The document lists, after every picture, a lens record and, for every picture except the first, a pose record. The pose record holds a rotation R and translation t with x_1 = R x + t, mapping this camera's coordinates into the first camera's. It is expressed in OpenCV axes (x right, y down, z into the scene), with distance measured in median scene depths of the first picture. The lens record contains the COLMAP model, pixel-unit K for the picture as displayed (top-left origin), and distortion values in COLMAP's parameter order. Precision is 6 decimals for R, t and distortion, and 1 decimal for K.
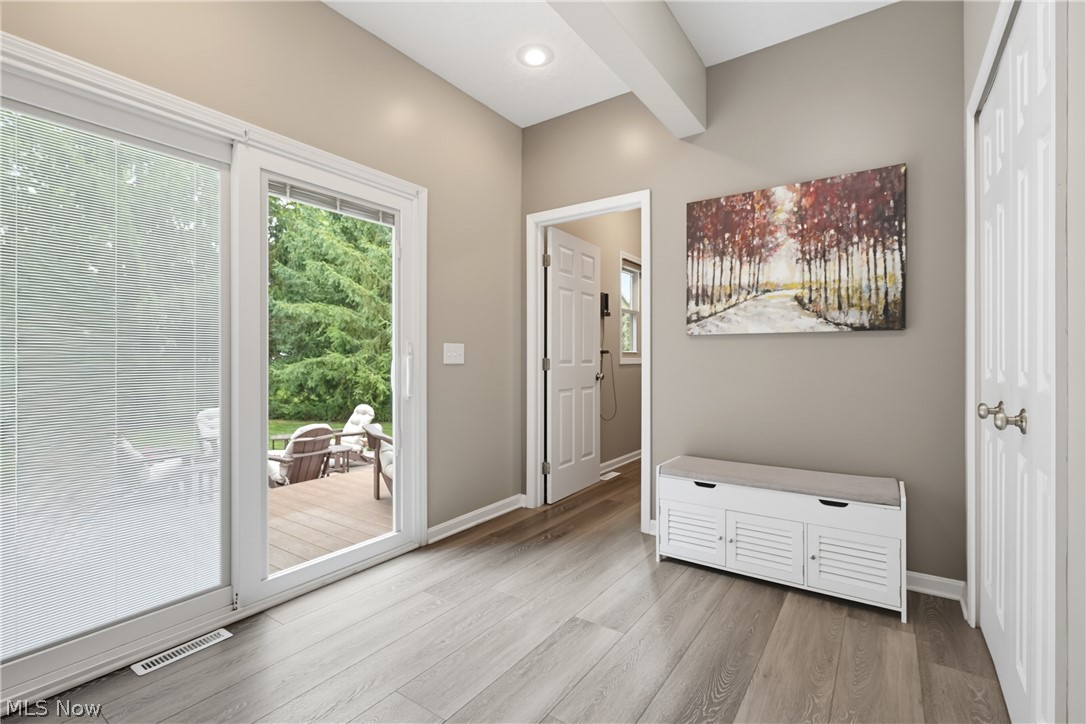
lens RADIAL K [[495.9, 0, 539.1], [0, 495.9, 362.1], [0, 0, 1]] dist [-0.001669, 0.000357]
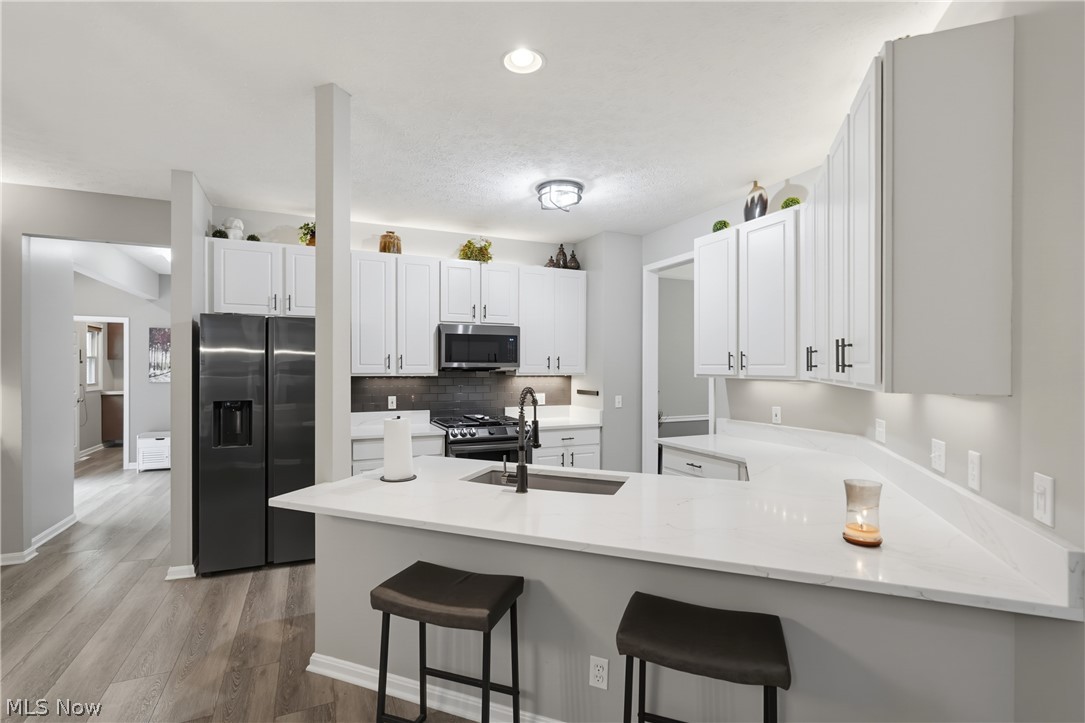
lens RADIAL K [[495.4, 0, 522.5], [0, 495.4, 371.2], [0, 0, 1]] dist [-0.001669, 0.000357]
pose [[0.522538, -0.001252, 0.852615, -0.812884], [-0.003577, 0.999987, 0.003661, -0.124760], [-0.852609, -0.004963, 0.522527, -1.823065]]
